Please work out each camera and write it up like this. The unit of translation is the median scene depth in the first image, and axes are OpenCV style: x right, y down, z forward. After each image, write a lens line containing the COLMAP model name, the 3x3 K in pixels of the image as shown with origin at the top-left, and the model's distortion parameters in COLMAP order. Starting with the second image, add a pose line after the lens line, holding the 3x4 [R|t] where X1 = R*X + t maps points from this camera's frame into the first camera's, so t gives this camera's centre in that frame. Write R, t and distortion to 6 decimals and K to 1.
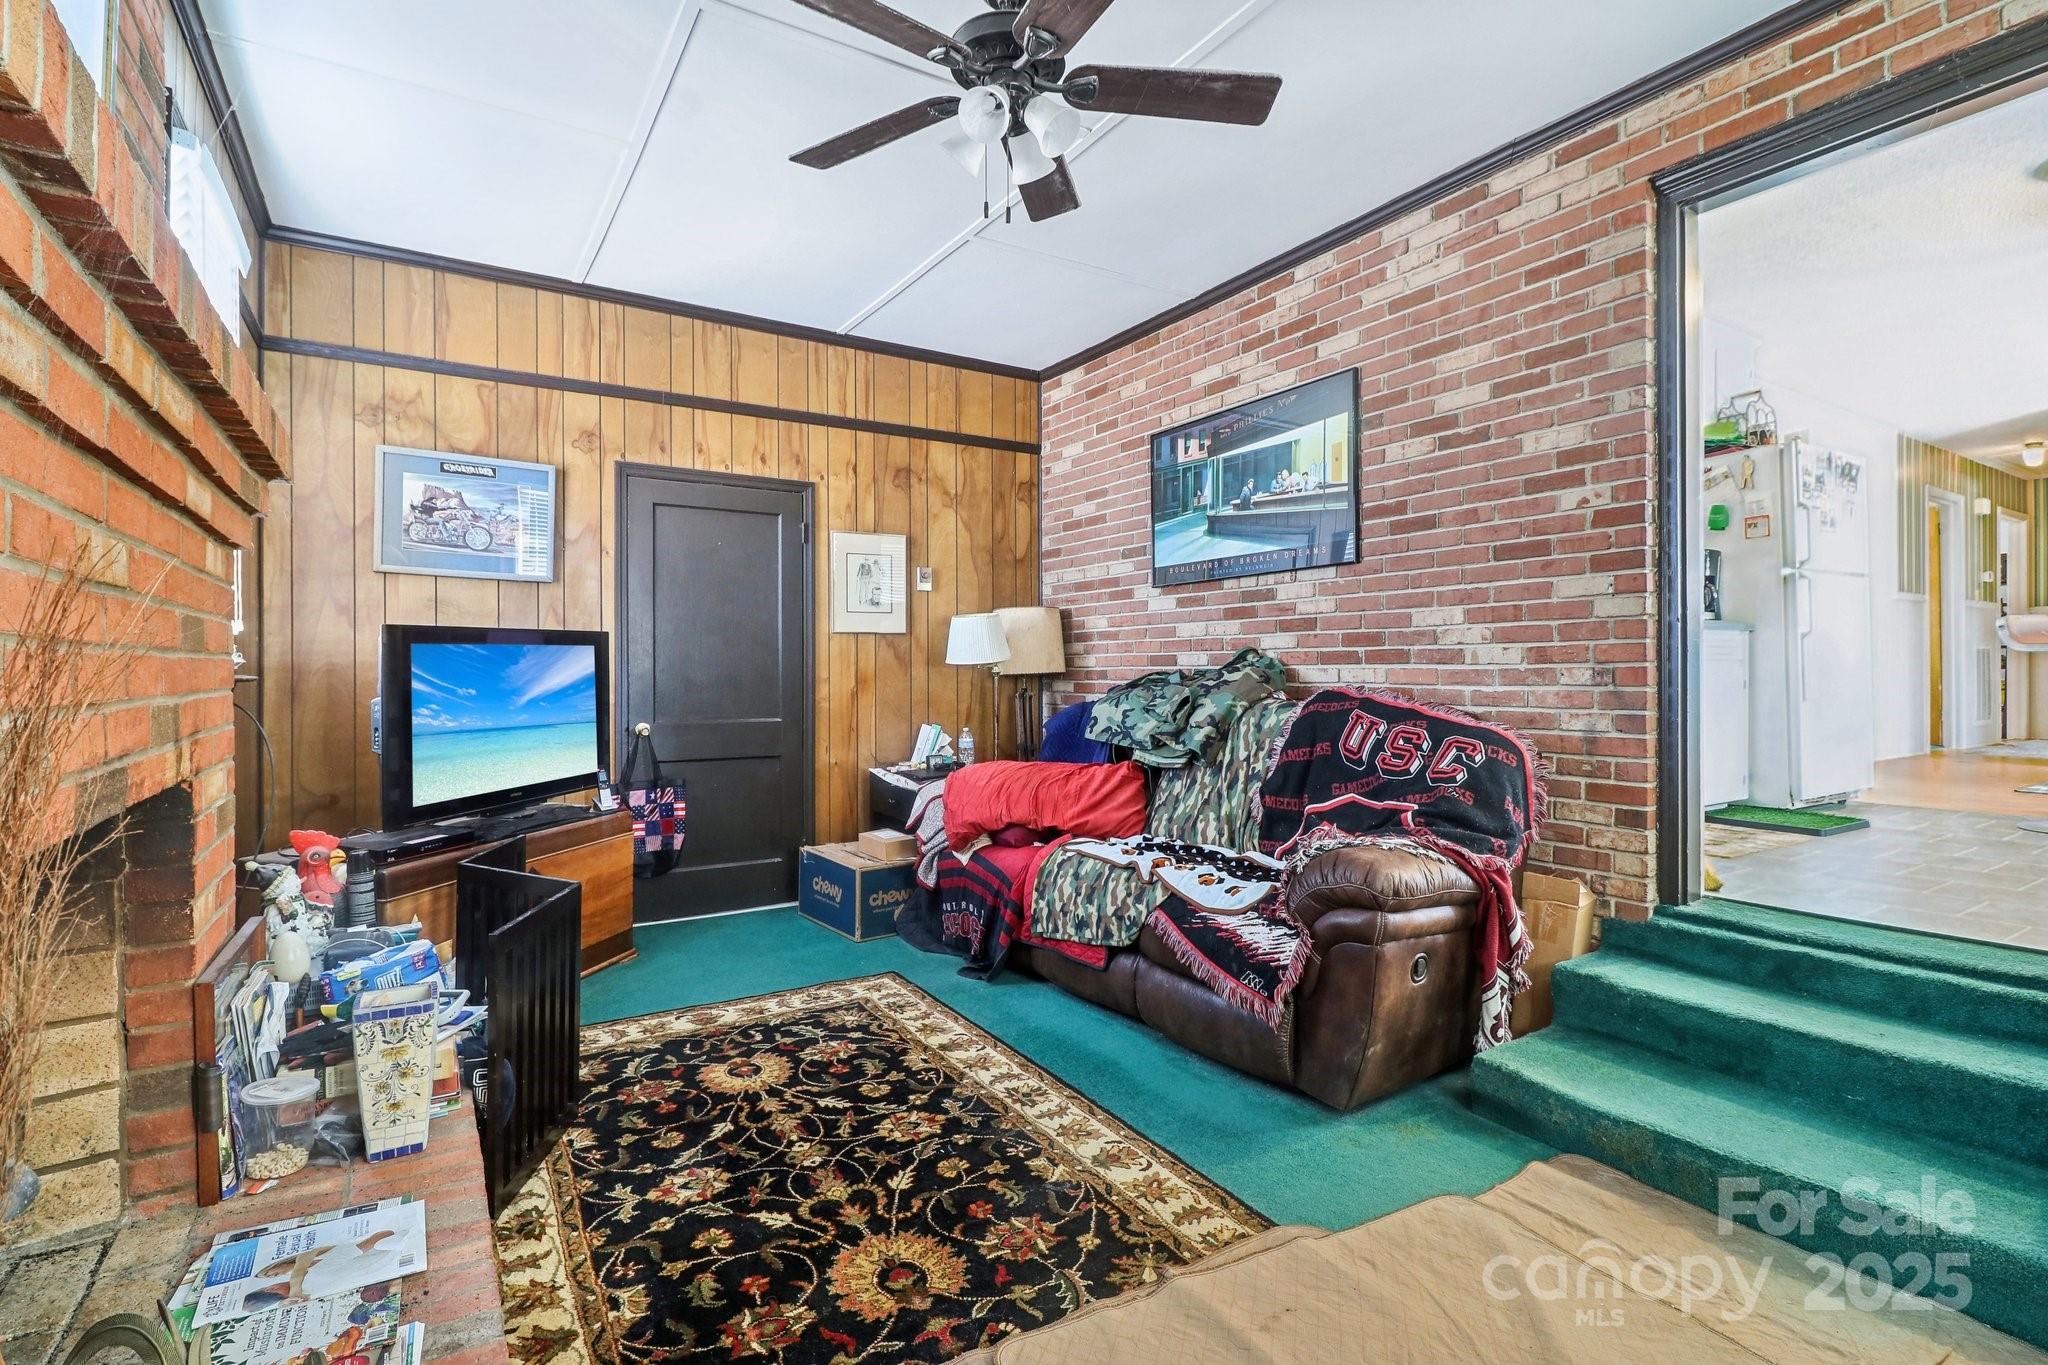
lens RADIAL K [[977.7, 0, 1005.9], [0, 977.7, 672.3], [0, 0, 1]] dist [0.019751, -0.004774]
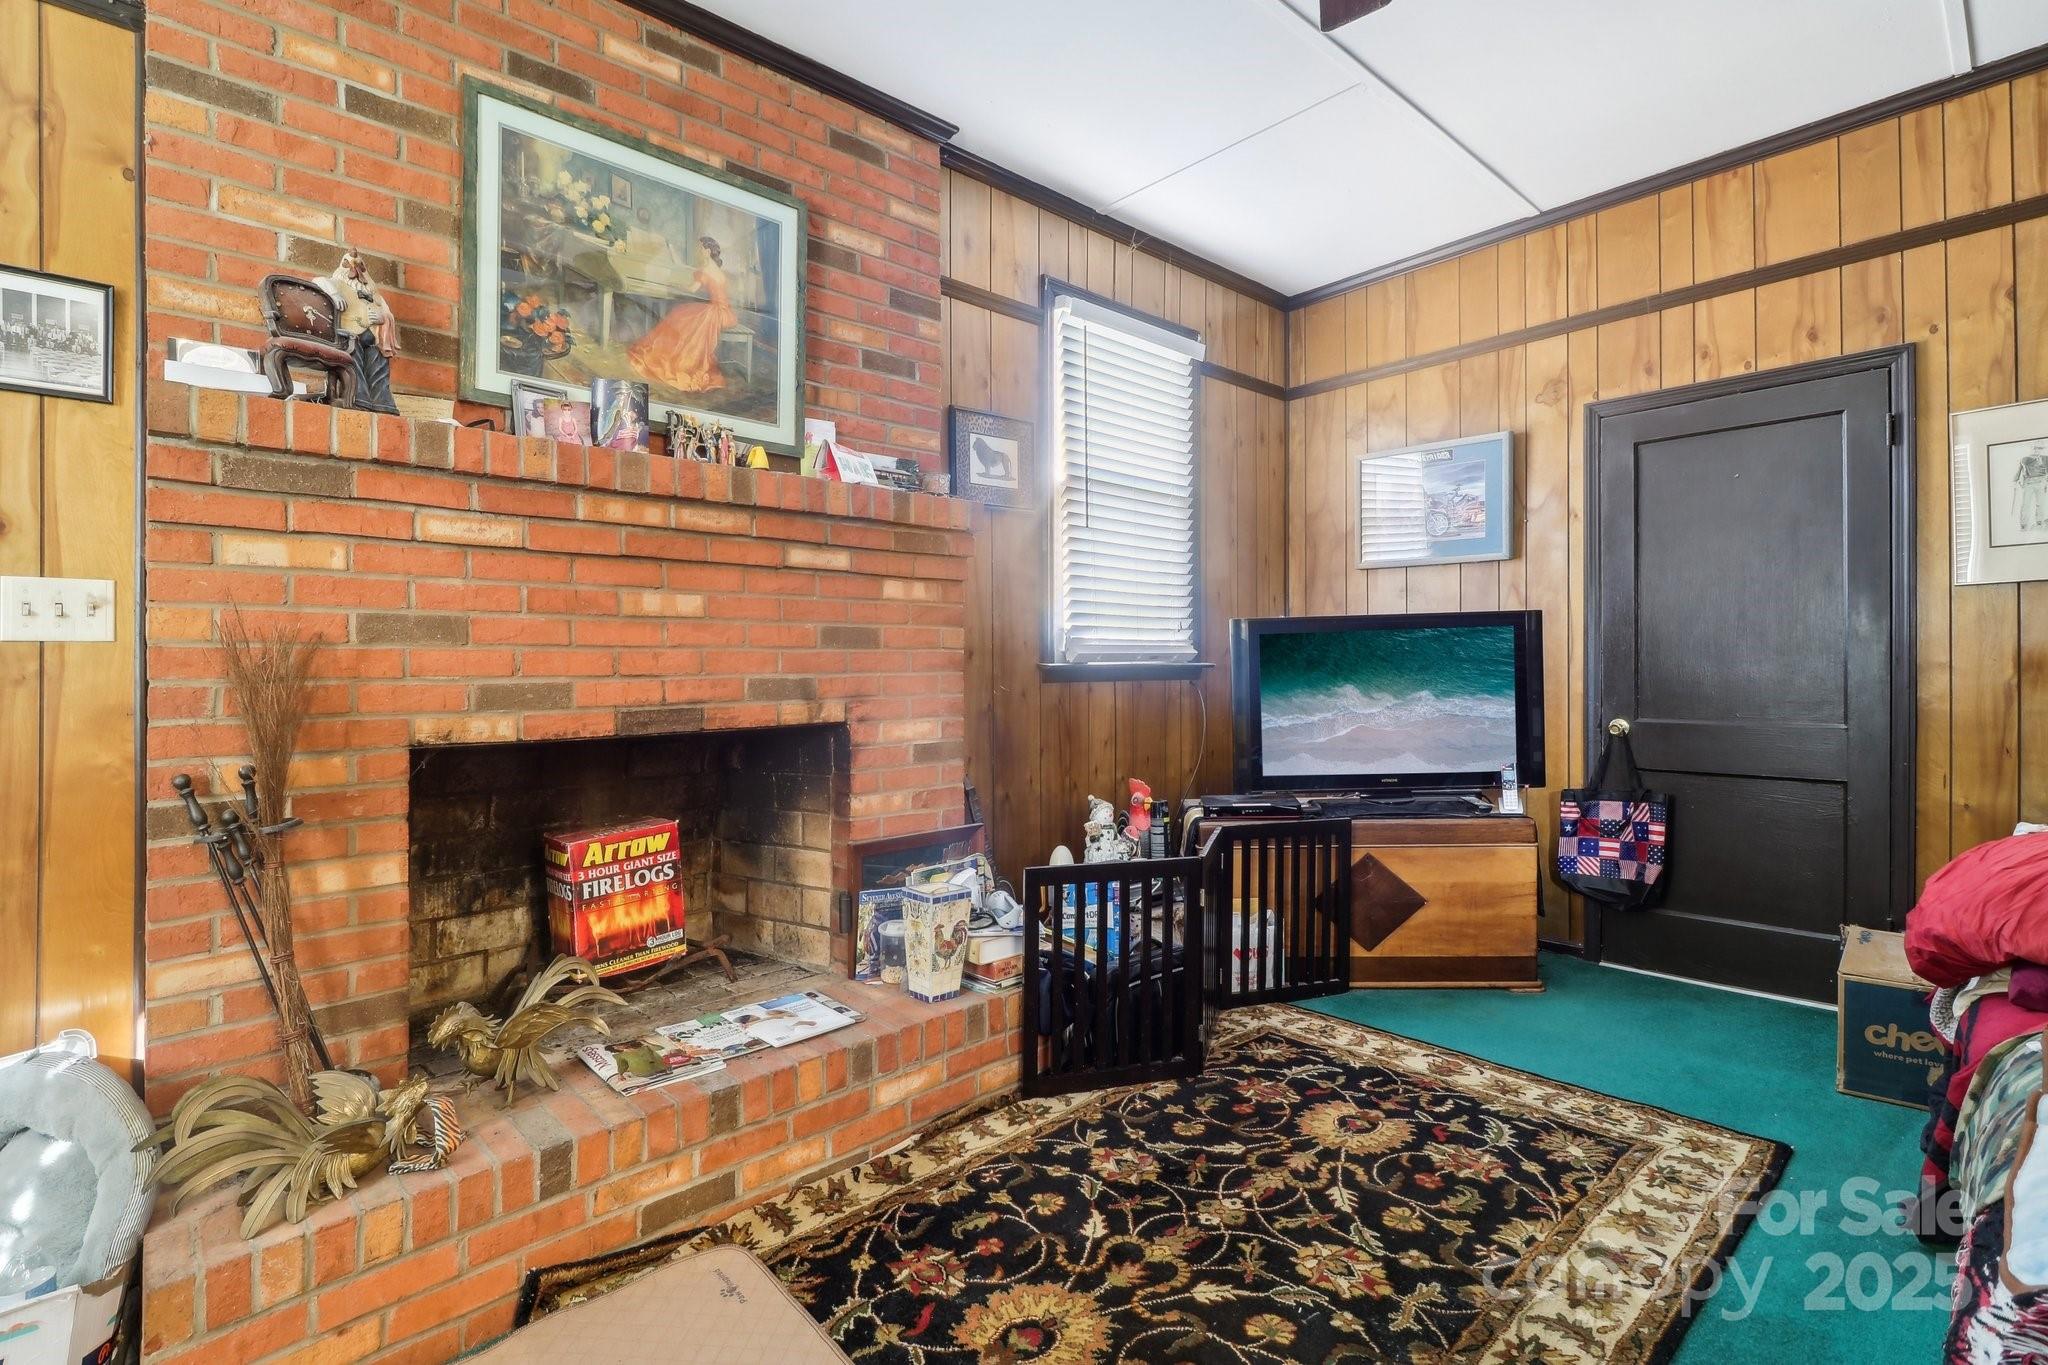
lens RADIAL K [[977.7, 0, 1028.4], [0, 977.7, 683.9], [0, 0, 1]] dist [0.019751, -0.004774]
pose [[0.212511, 0.011240, -0.977094, 0.499519], [0.006772, 0.999893, 0.012975, 0.013586], [0.977135, -0.009374, 0.212412, 0.549516]]
